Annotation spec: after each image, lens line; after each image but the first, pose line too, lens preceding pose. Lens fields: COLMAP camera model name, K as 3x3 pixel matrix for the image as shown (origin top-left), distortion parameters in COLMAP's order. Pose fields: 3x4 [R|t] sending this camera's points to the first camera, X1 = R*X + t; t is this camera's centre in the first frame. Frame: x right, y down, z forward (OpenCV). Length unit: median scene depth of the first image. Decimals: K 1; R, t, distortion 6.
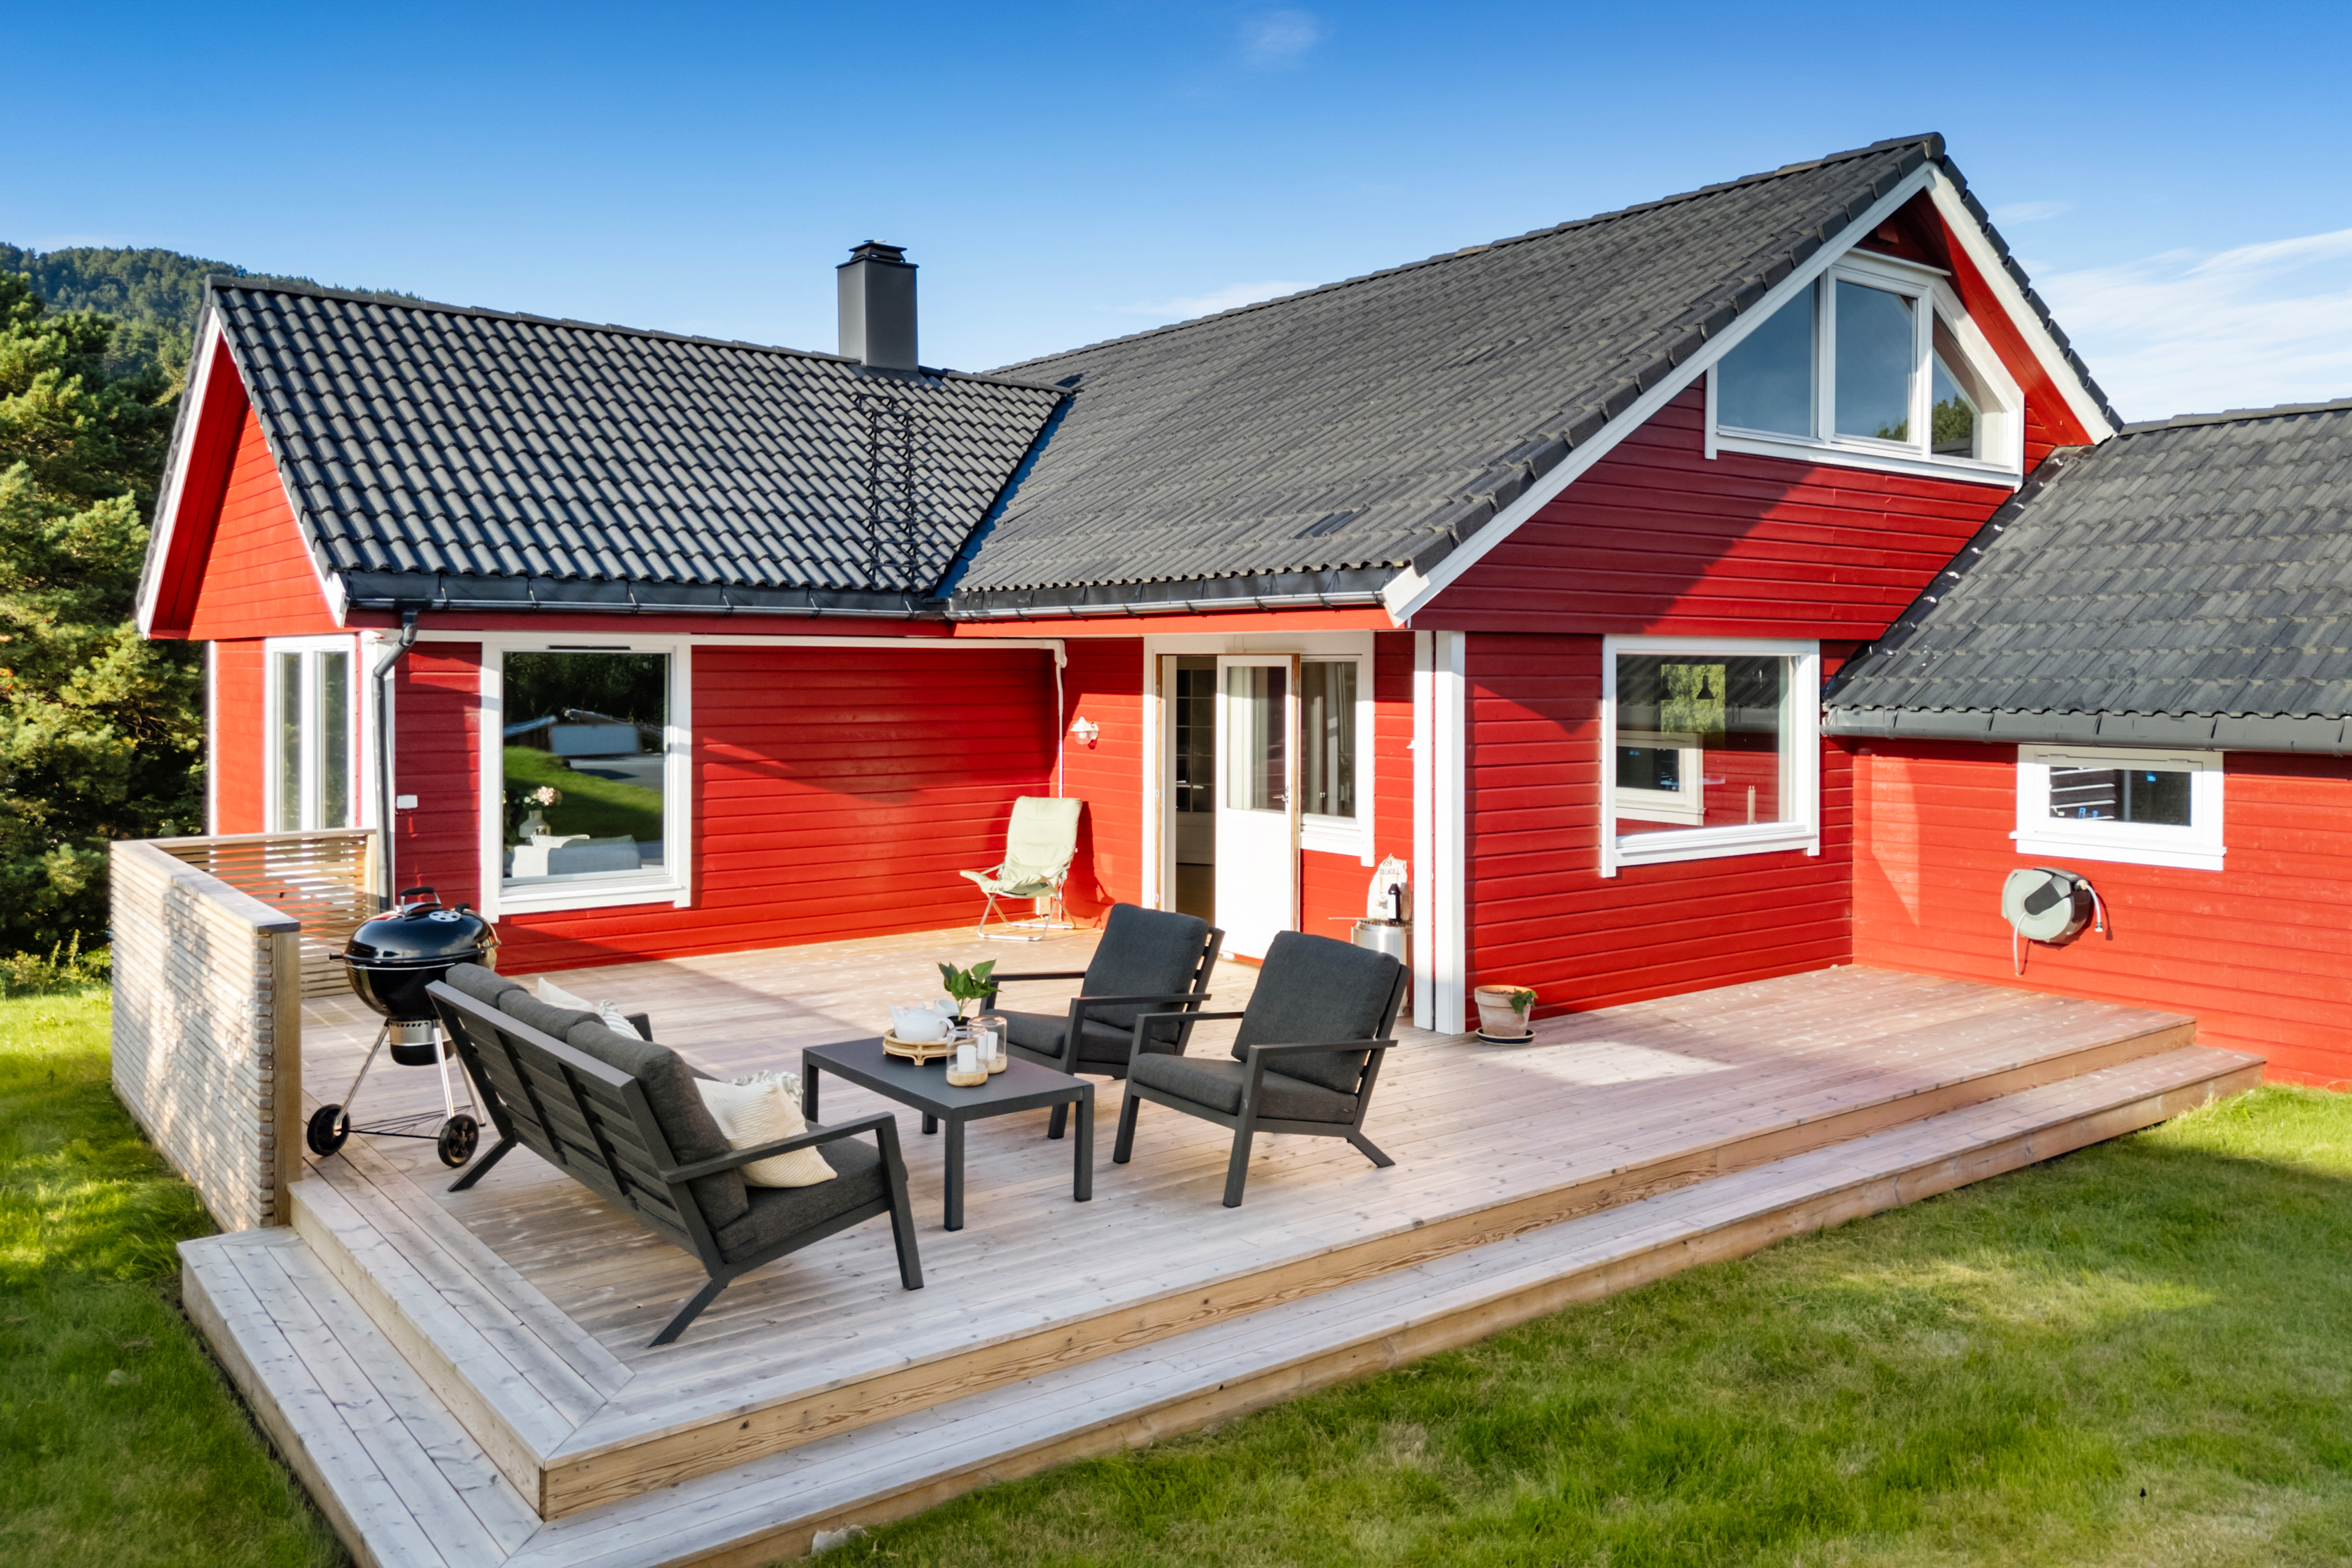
lens RADIAL K [[1730.9, 0, 1191.5], [0, 1730.9, 678.4], [0, 0, 1]] dist [0.043001, -0.038064]
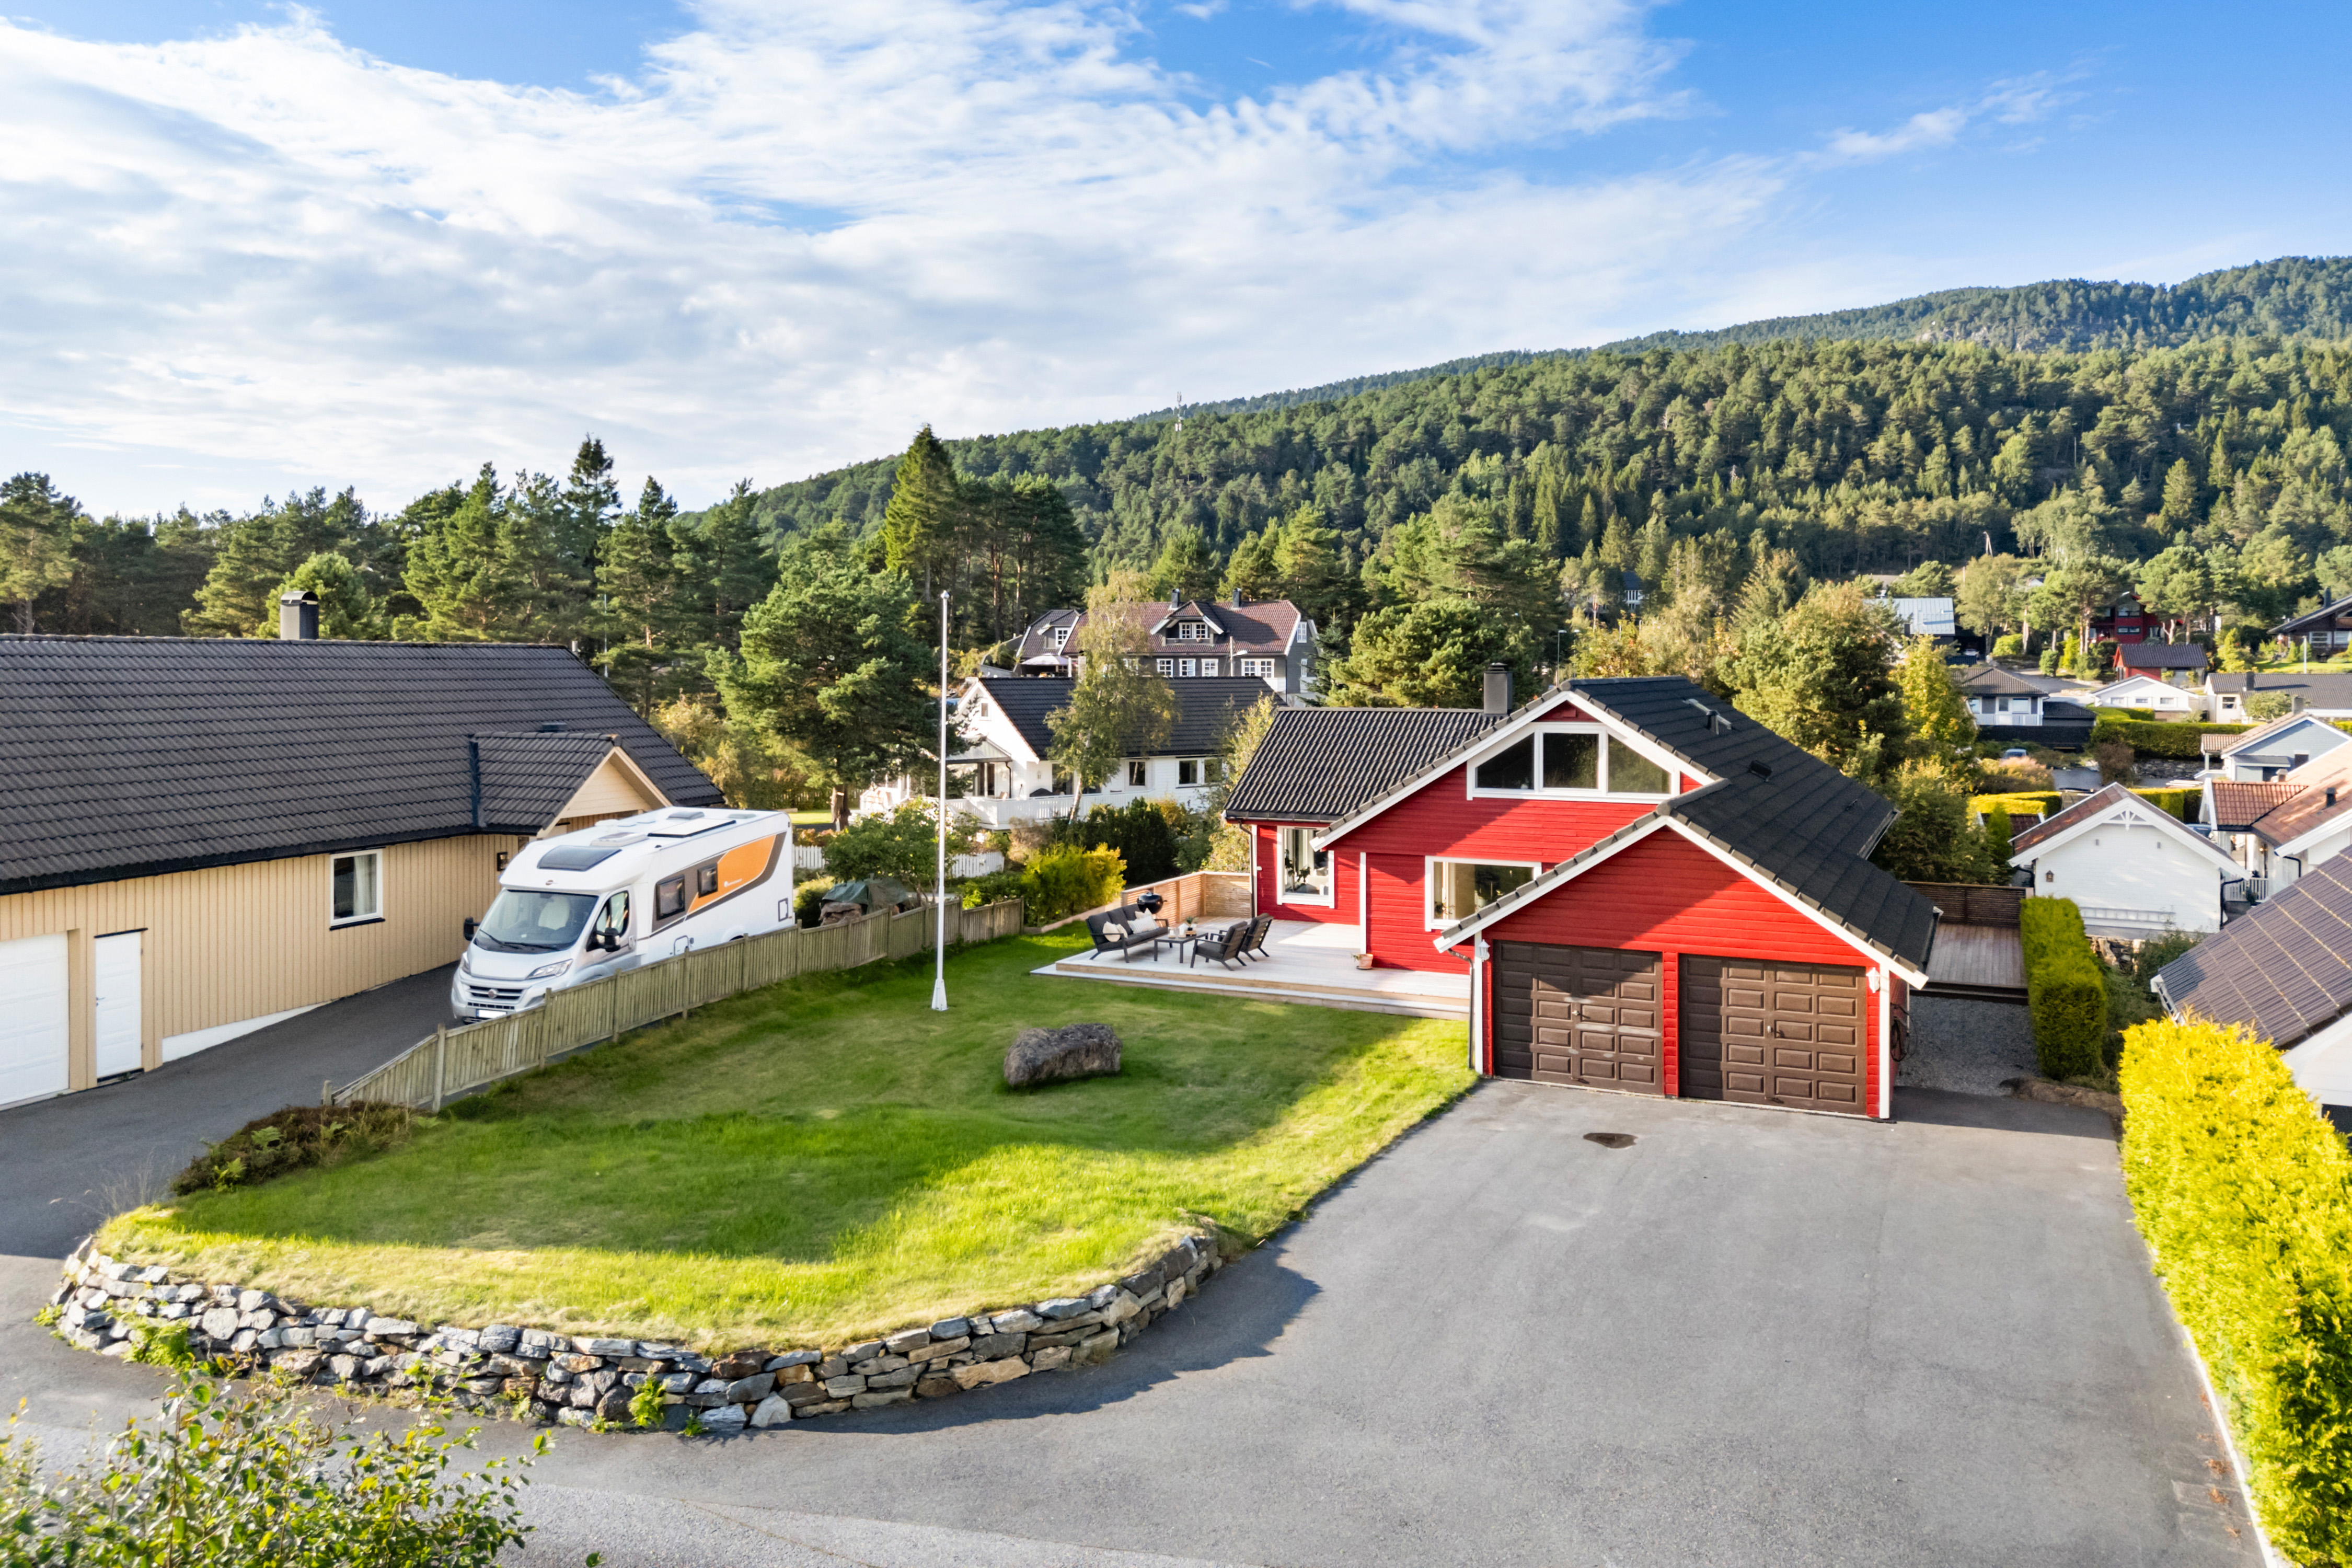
lens RADIAL K [[1730.9, 0, 1191.5], [0, 1730.9, 678.4], [0, 0, 1]] dist [0.043001, -0.038064]
pose [[0.452900, 0.001257, -0.891561, 2.350847], [-0.004599, 0.999989, -0.000926, -0.281149], [0.891550, 0.004519, 0.452901, -0.680036]]
